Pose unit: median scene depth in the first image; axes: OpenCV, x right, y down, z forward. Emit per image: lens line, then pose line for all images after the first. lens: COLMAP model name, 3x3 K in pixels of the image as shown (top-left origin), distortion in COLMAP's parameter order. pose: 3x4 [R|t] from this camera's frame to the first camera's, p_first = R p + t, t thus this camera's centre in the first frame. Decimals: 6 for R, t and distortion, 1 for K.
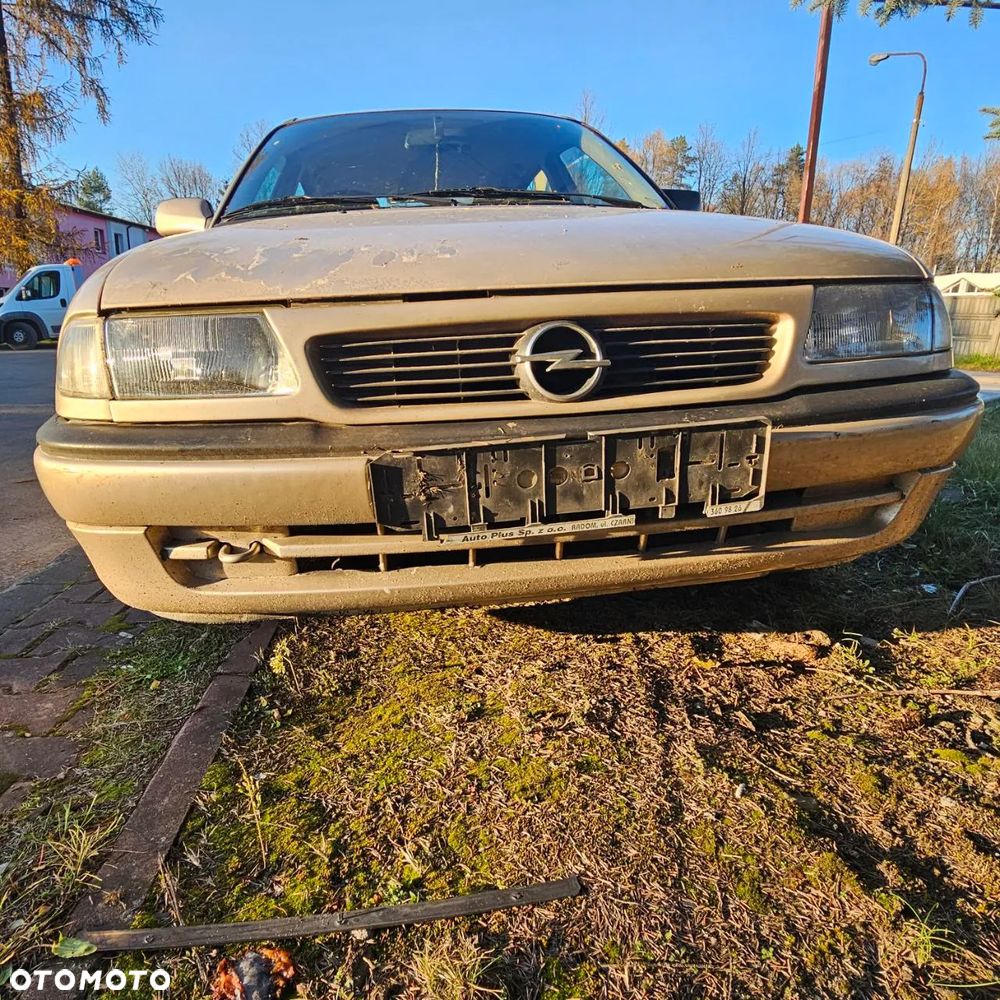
lens RADIAL K [[688.5, 0, 492.7], [0, 688.5, 510.7], [0, 0, 1]] dist [0.006041, -0.009335]
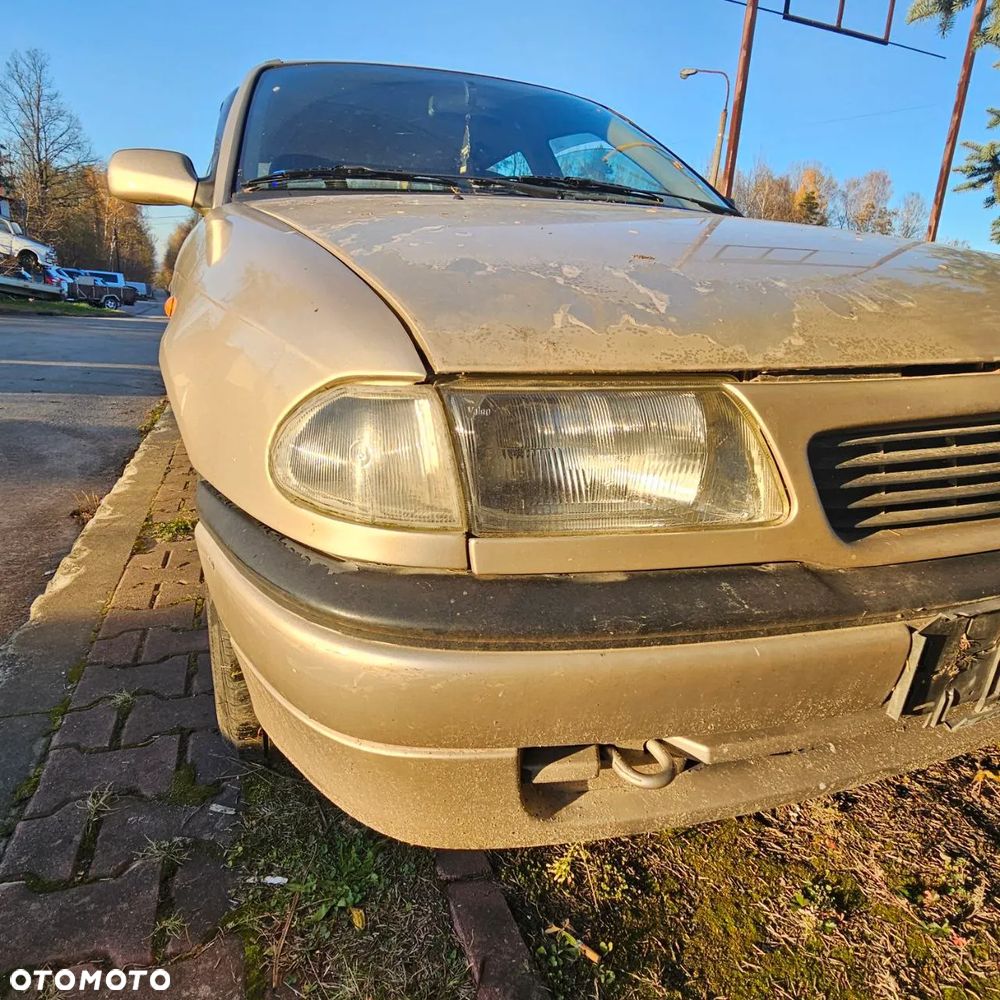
lens RADIAL K [[688.5, 0, 503.8], [0, 688.5, 504.6], [0, 0, 1]] dist [0.006041, -0.009335]
pose [[0.965667, -0.025050, 0.258571, -0.269120], [0.019529, 0.999524, 0.023901, -0.080278], [-0.259047, -0.018031, 0.965696, 0.176816]]
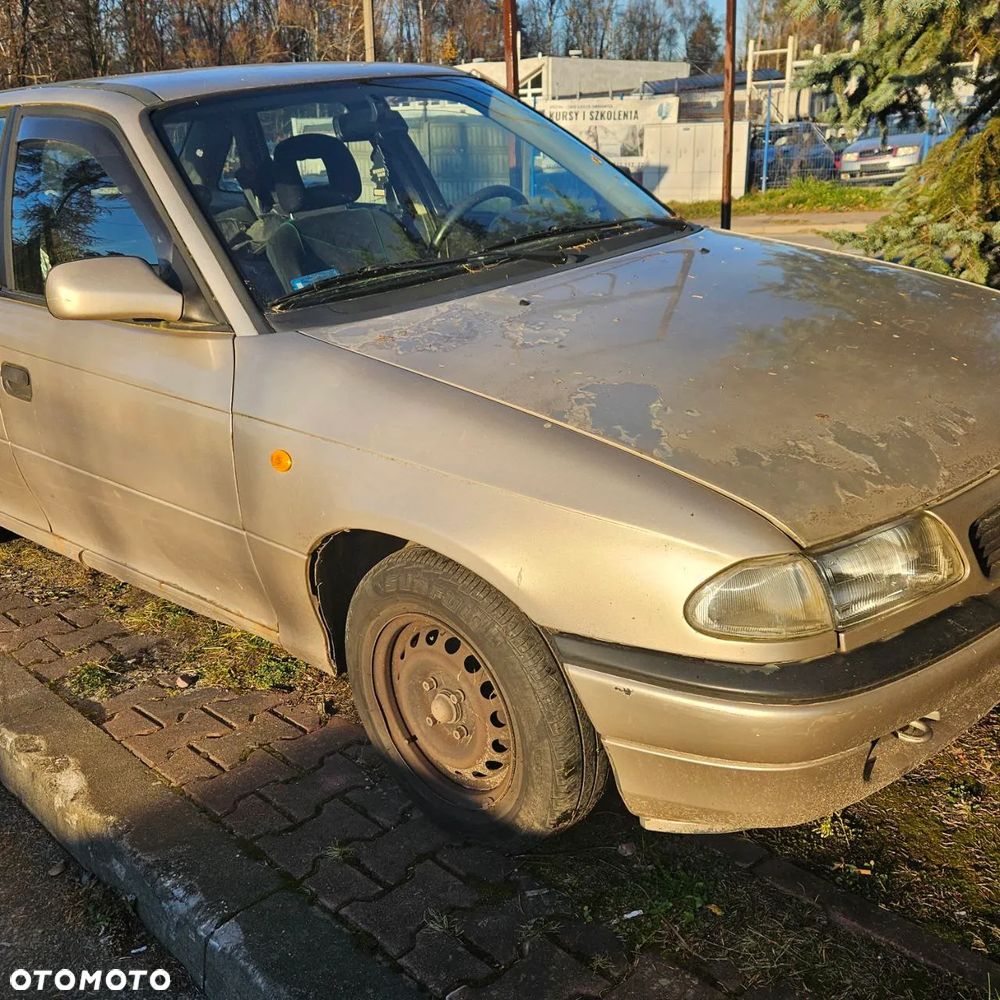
lens RADIAL K [[1119.5, 0, 499.6], [0, 1119.5, 499.9], [0, 0, 1]] dist [0.033206, 0.000000]
pose [[0.781178, -0.247528, 0.573141, -0.737089], [0.215935, 0.968507, 0.123965, -0.265254], [-0.585776, 0.026923, 0.810026, -0.021701]]
